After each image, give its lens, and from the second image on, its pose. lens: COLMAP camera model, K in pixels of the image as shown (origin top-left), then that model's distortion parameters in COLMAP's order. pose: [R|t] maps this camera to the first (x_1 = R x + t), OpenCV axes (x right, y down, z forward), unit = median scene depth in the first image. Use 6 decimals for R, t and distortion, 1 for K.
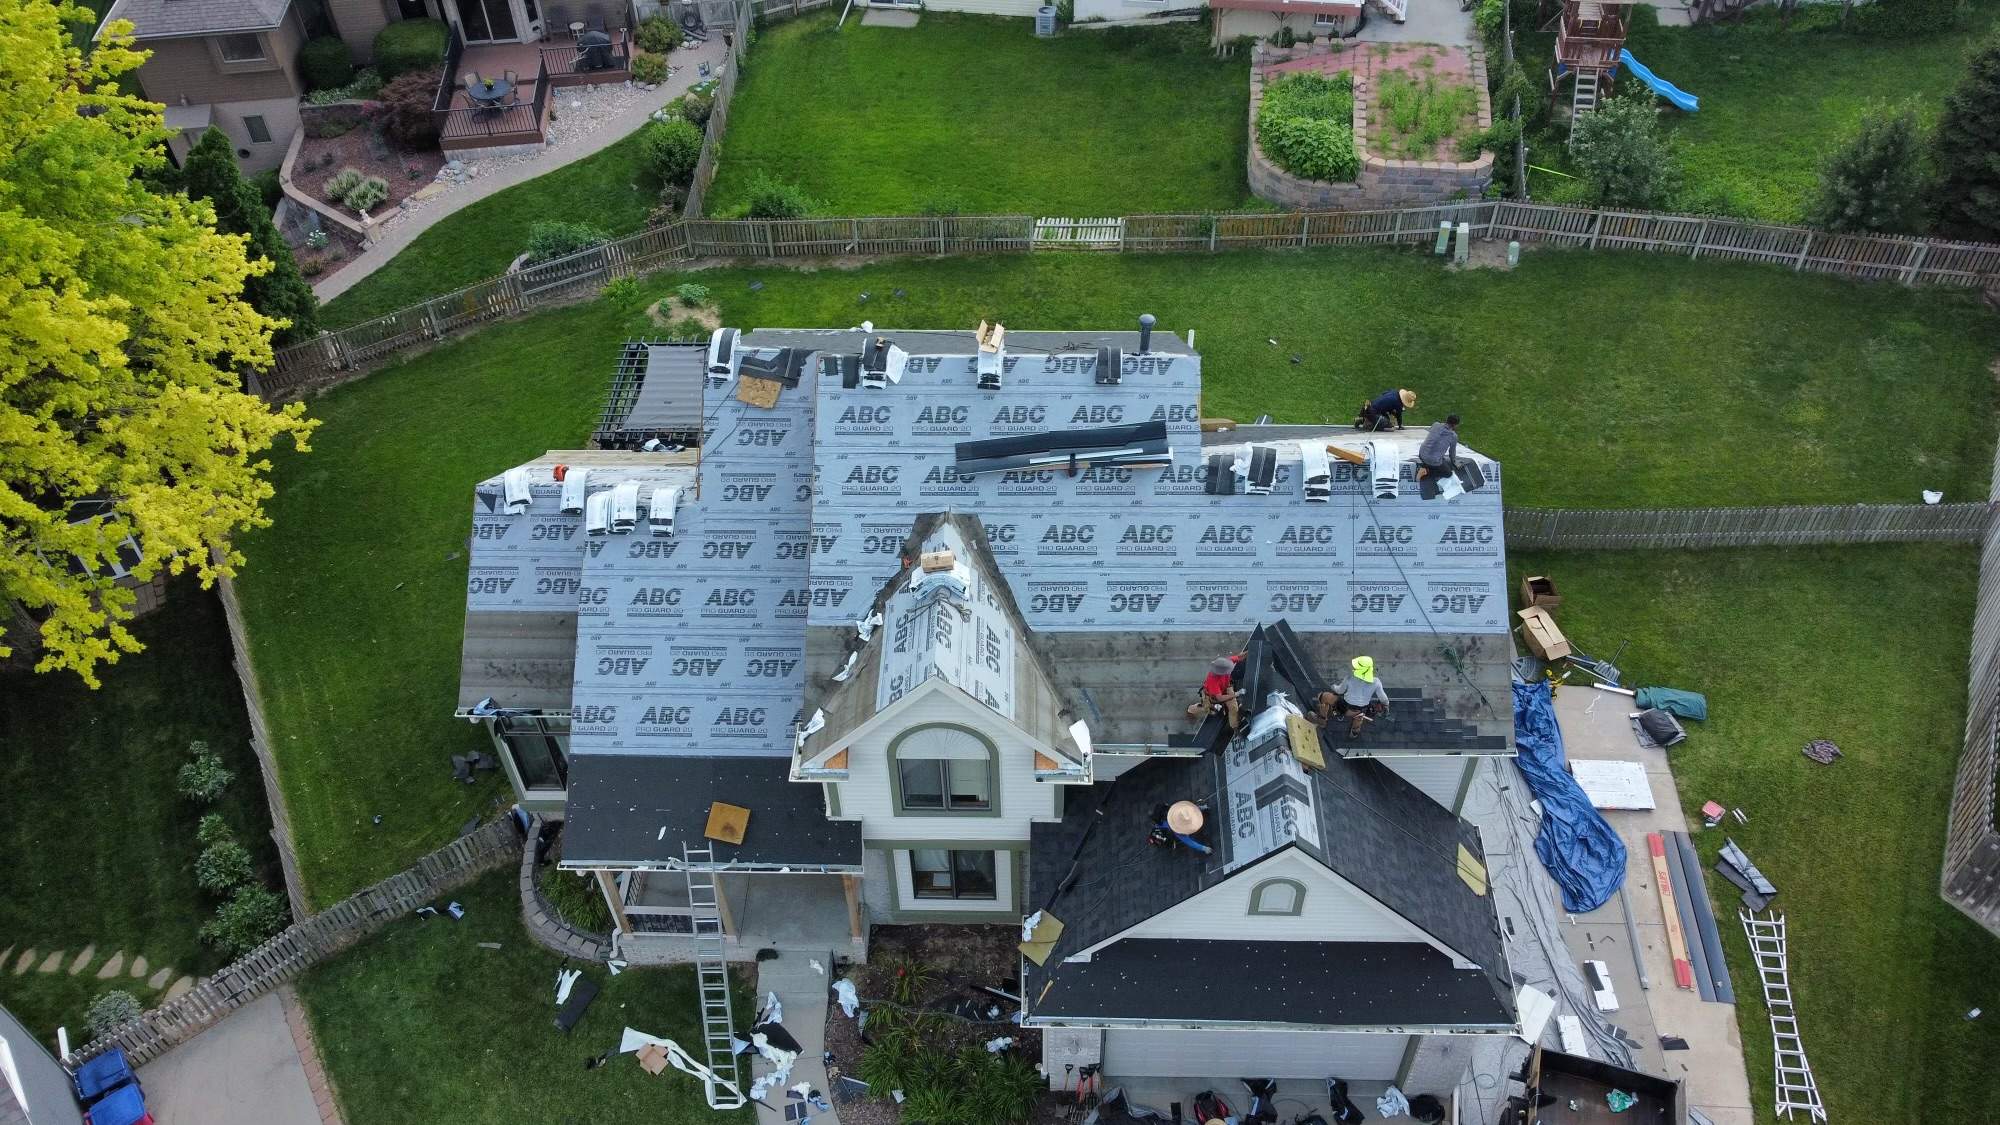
lens RADIAL K [[1526.8, 0, 996.9], [0, 1526.8, 546.9], [0, 0, 1]] dist [-0.007271, 0.003350]
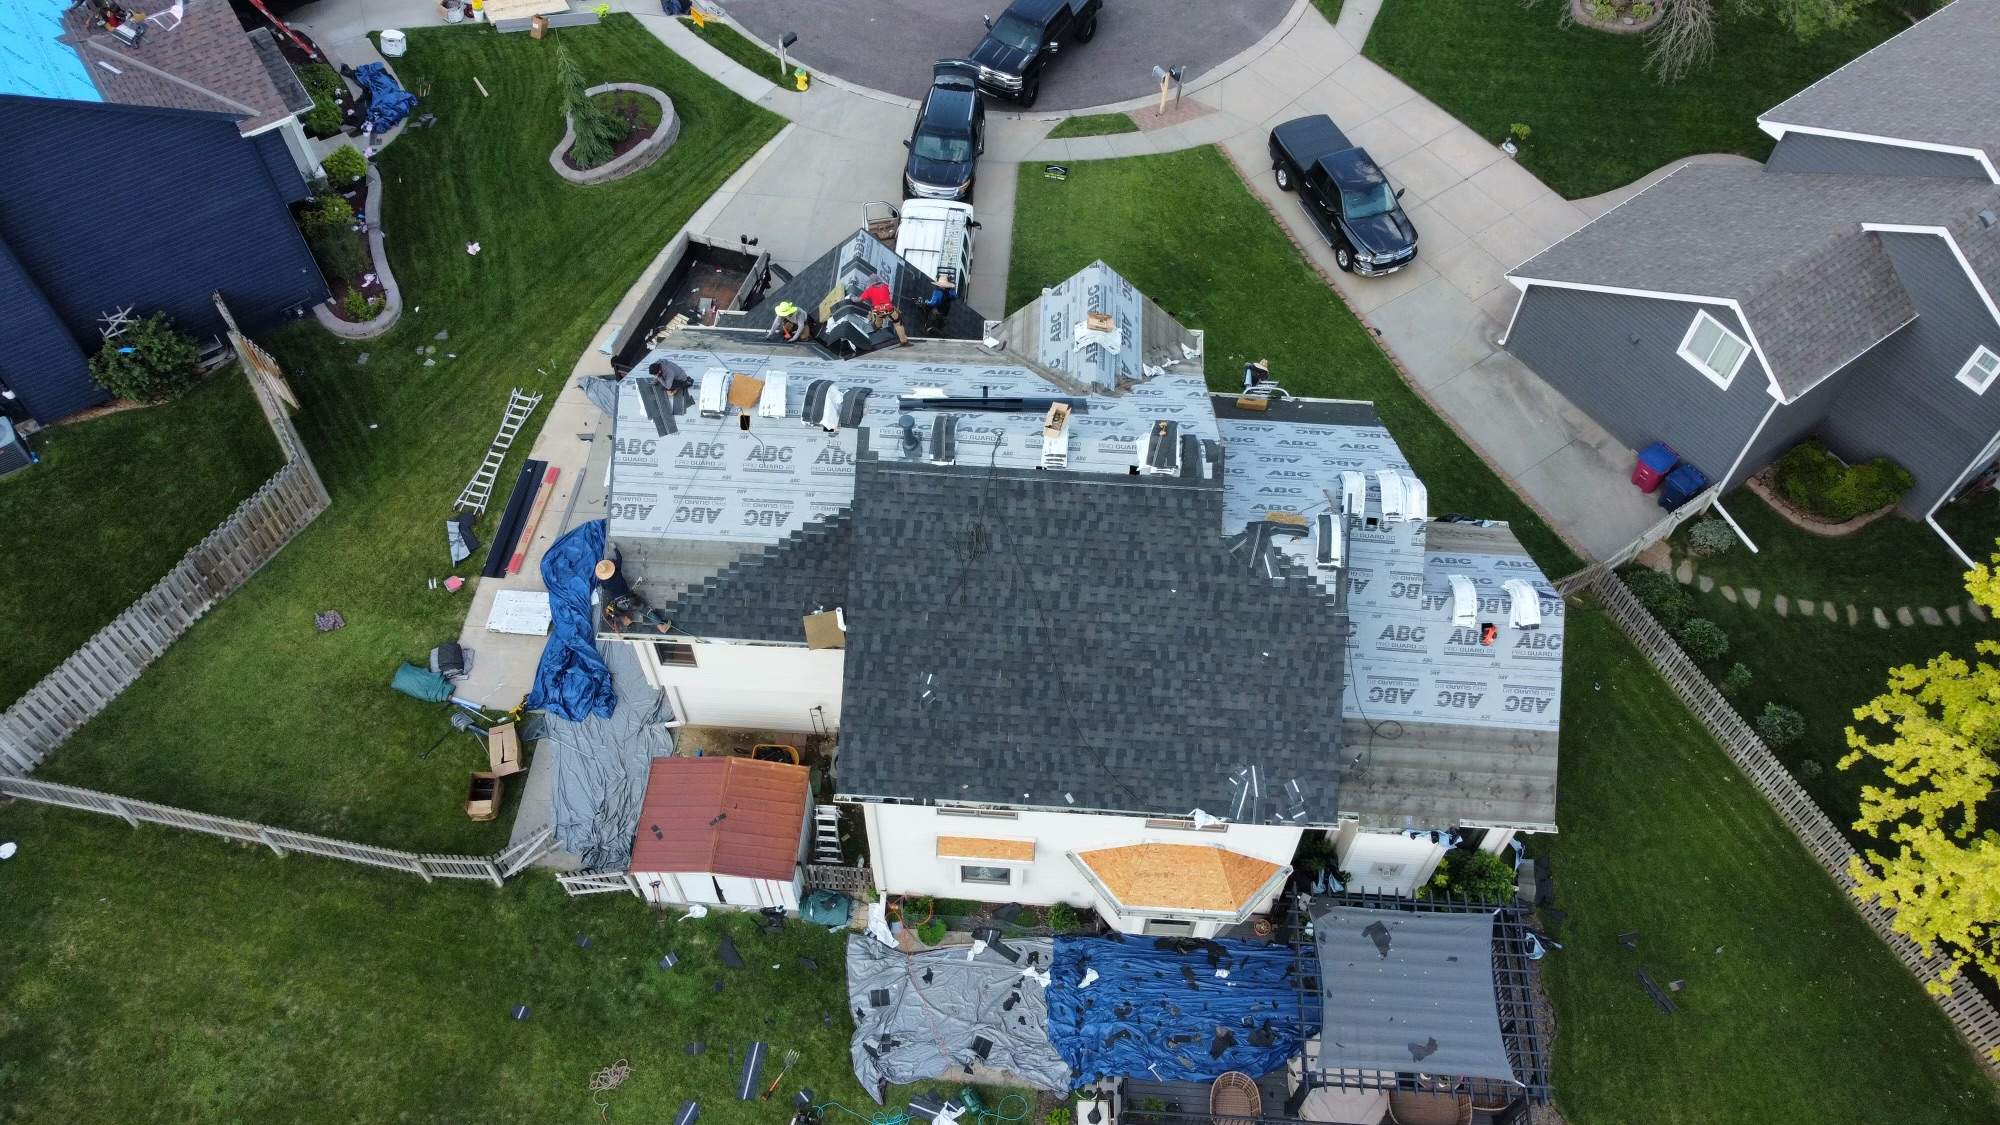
lens RADIAL K [[1526.8, 0, 996.9], [0, 1526.8, 546.9], [0, 0, 1]] dist [-0.007271, 0.003350]
pose [[-0.999233, -0.016834, 0.035369, -0.001005], [0.037796, -0.177241, 0.983441, -0.797856], [-0.010287, 0.984024, 0.177741, 0.605153]]
